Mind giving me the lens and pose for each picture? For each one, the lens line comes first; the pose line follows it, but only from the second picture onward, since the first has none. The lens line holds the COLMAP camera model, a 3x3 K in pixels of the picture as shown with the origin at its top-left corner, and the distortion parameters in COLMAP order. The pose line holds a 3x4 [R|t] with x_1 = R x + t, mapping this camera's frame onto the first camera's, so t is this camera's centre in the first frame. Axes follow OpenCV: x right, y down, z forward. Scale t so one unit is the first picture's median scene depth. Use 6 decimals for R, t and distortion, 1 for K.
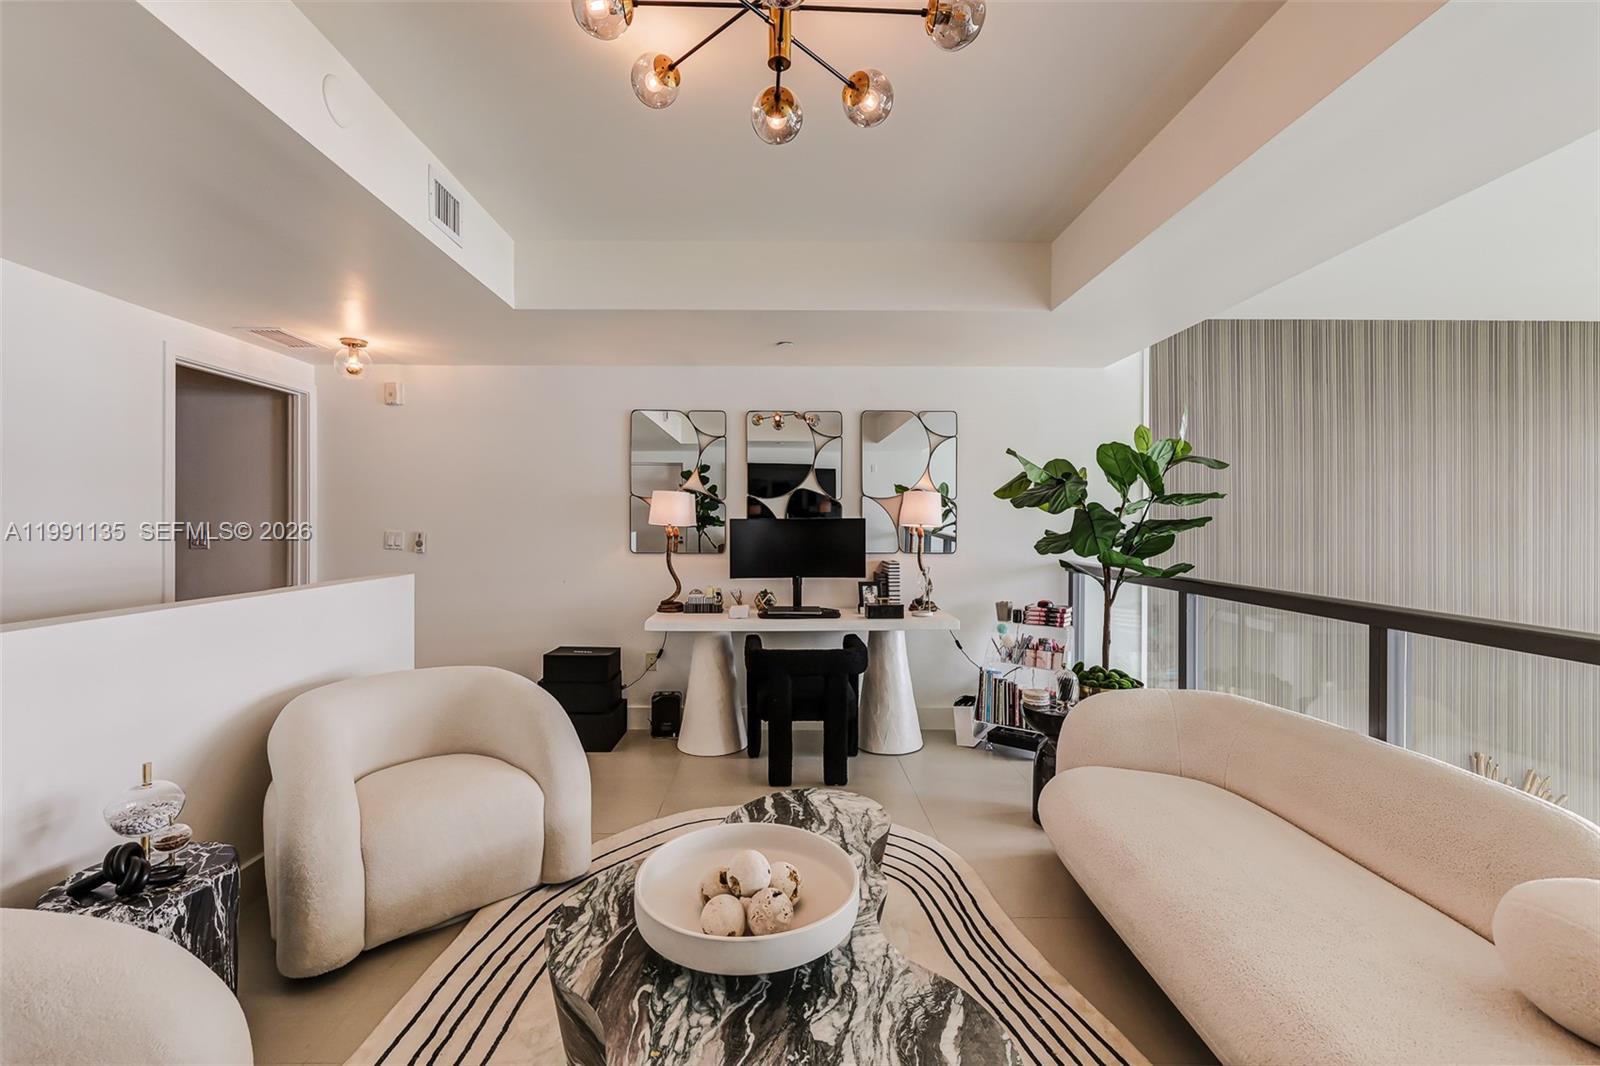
lens RADIAL K [[673.8, 0, 784.9], [0, 673.8, 523.9], [0, 0, 1]] dist [-0.000562, 0.000430]
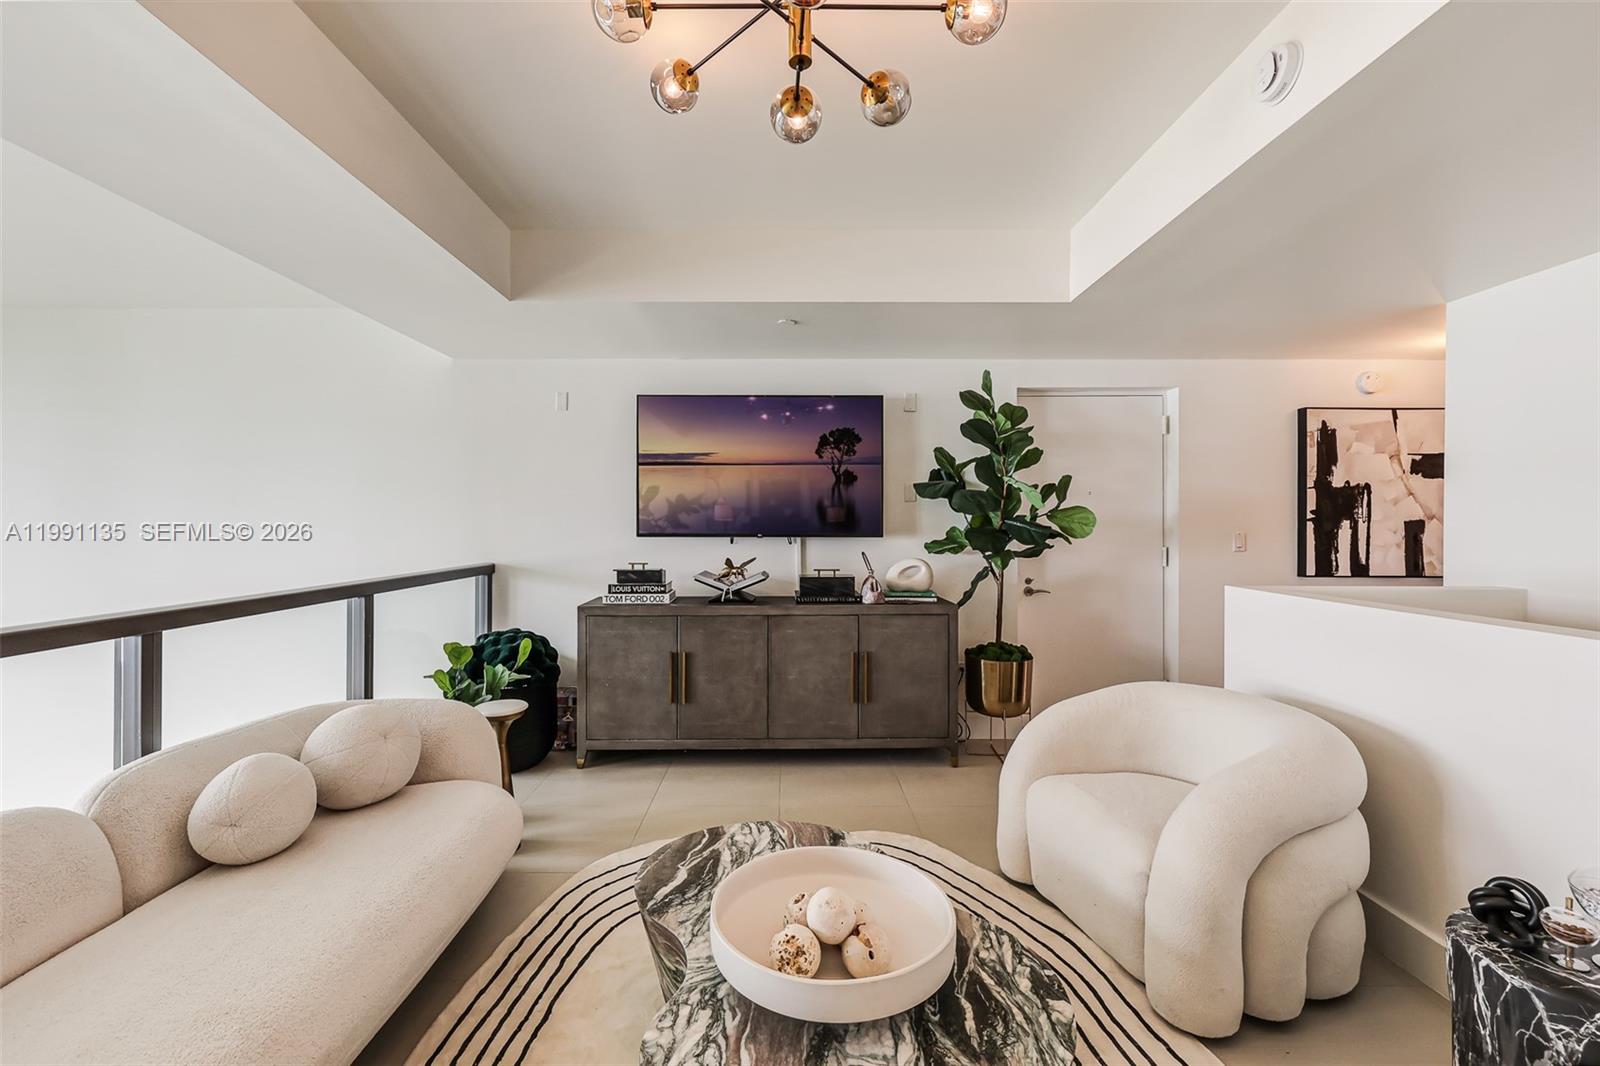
lens RADIAL K [[673.8, 0, 784.9], [0, 673.8, 523.9], [0, 0, 1]] dist [-0.000562, 0.000430]
pose [[-0.999892, -0.004761, 0.013896, -0.000754], [-0.004790, 0.999986, -0.002053, 0.000809], [-0.013886, -0.002119, -0.999901, 0.873511]]
